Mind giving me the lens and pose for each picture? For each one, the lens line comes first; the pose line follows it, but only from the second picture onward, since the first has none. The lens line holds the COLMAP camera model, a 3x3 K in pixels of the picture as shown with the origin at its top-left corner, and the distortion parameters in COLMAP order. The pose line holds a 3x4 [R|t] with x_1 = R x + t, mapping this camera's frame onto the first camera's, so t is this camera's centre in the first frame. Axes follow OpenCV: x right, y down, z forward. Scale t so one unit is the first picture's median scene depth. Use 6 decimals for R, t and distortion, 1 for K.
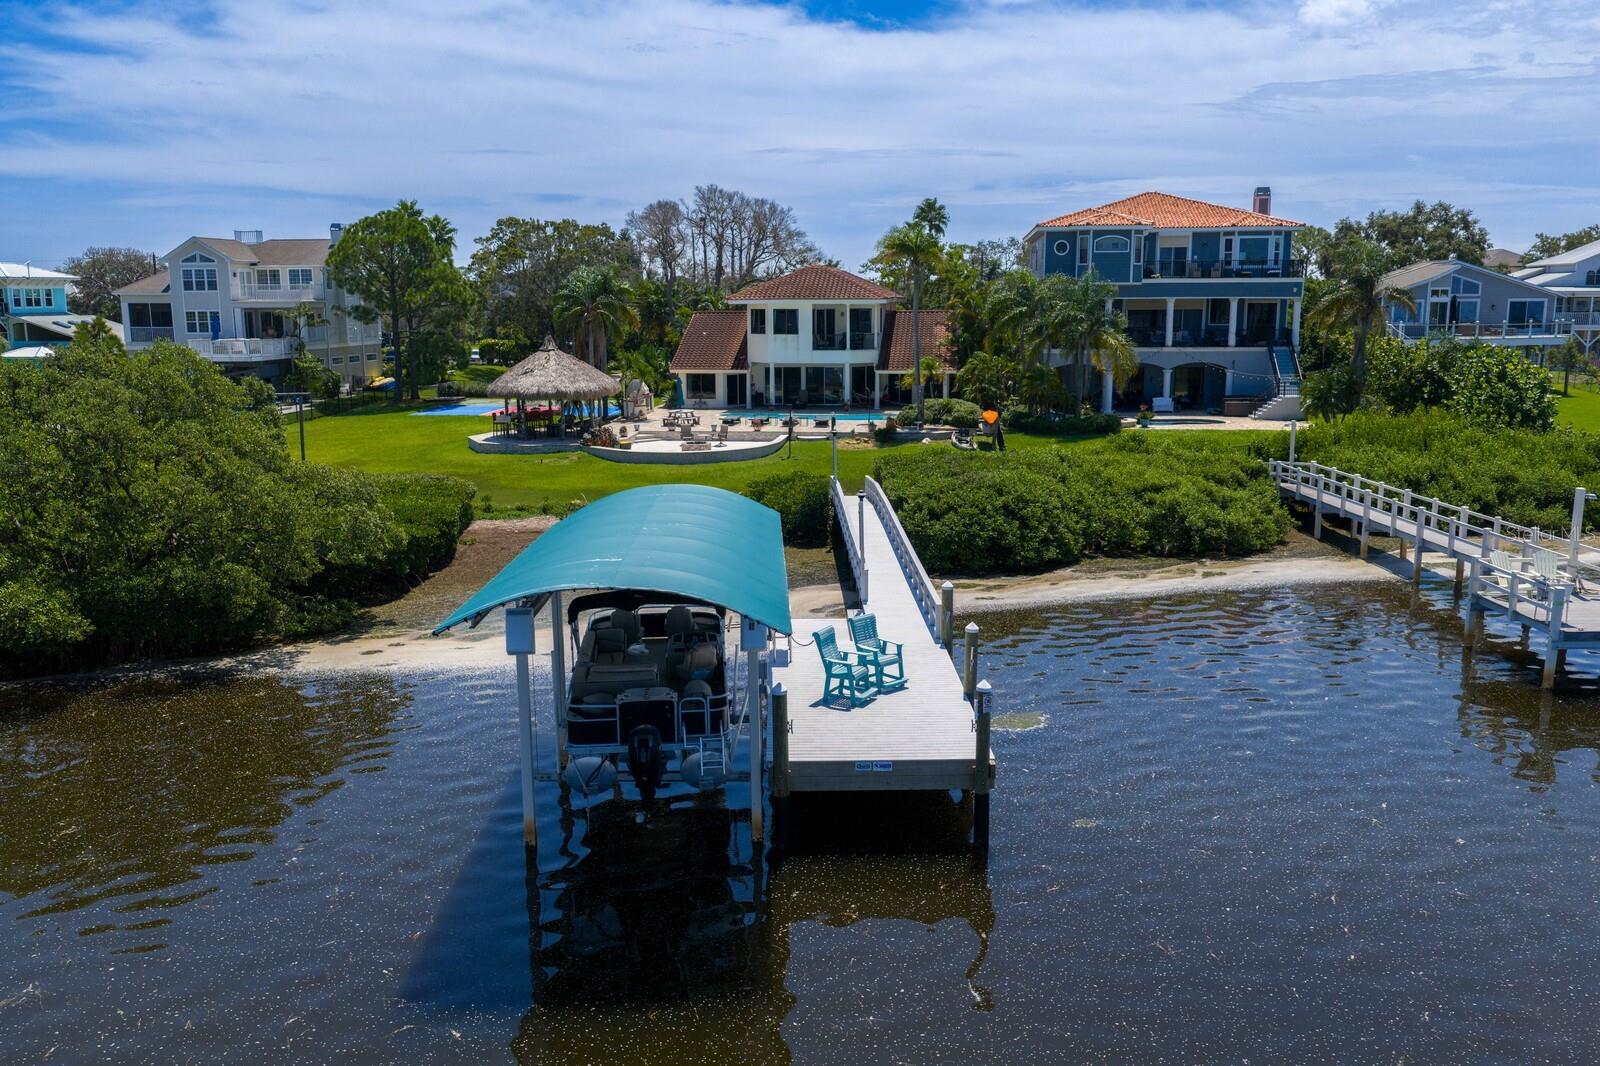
lens RADIAL K [[1326.9, 0, 800.5], [0, 1326.9, 533.8], [0, 0, 1]] dist [0.023461, -0.039446]
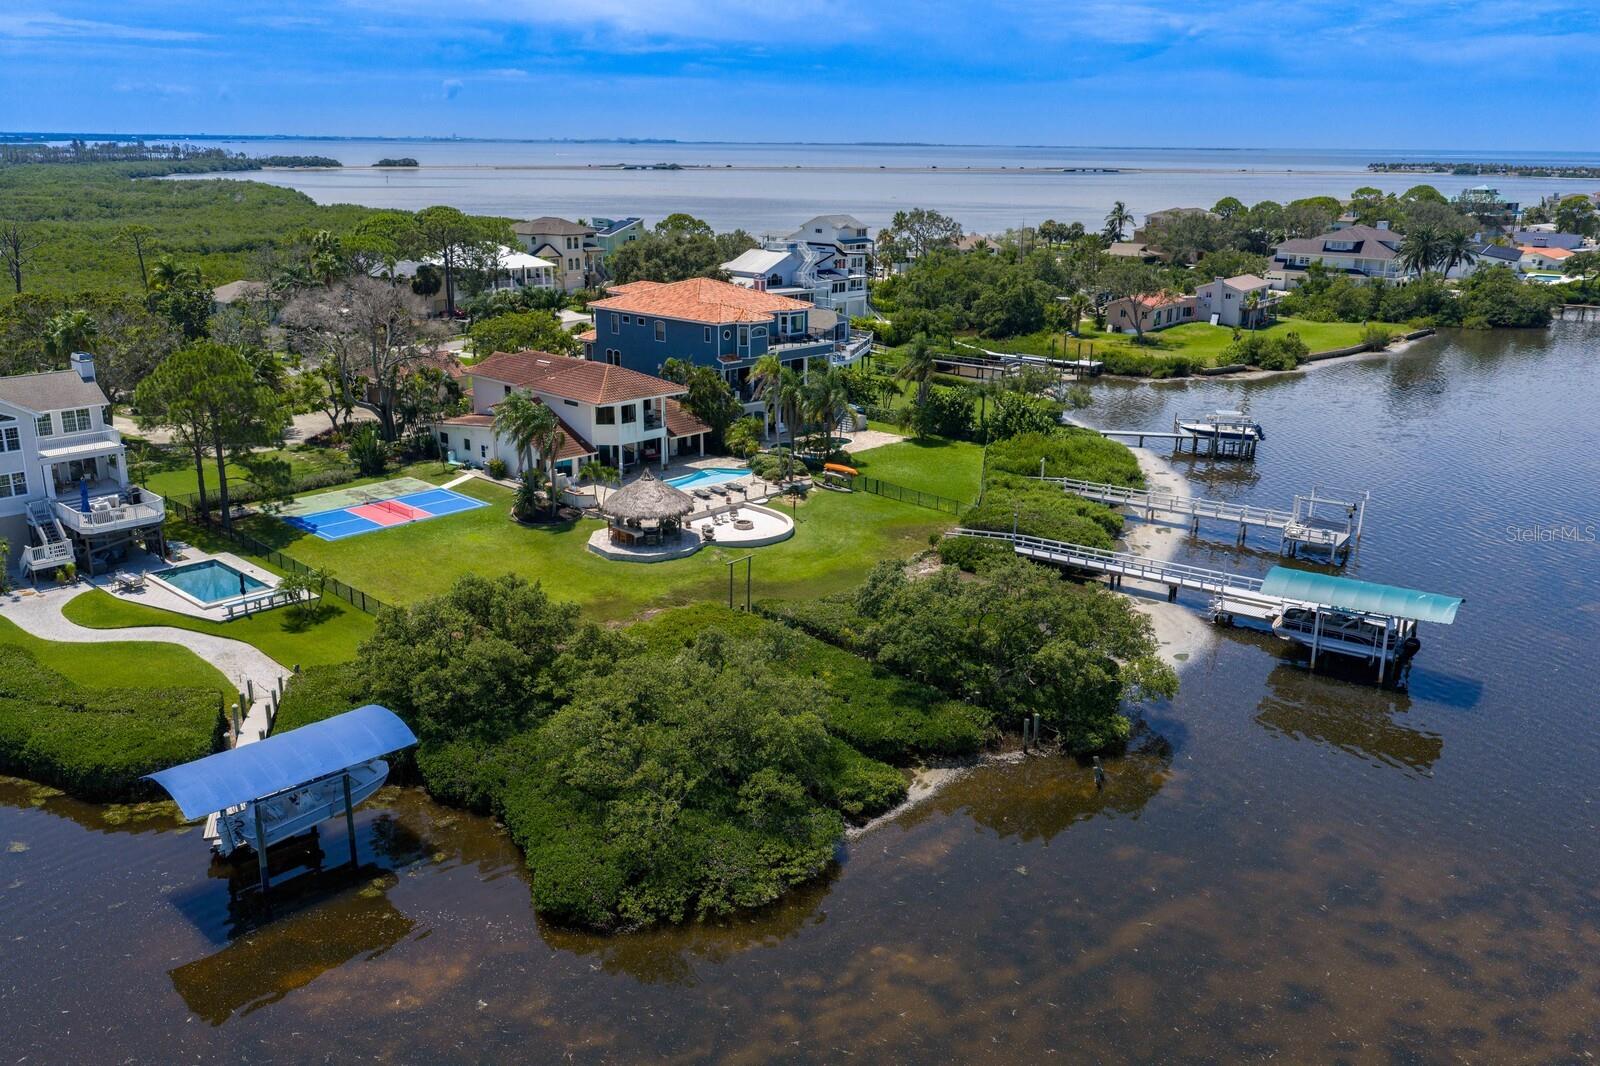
lens RADIAL K [[1326.9, 0, 805.9], [0, 1326.9, 529.5], [0, 0, 1]] dist [0.023461, -0.039446]
pose [[0.588700, -0.216793, 0.778738, -0.995595], [0.131127, 0.976217, 0.172642, -0.255643], [-0.797645, 0.000479, 0.603127, 0.026549]]
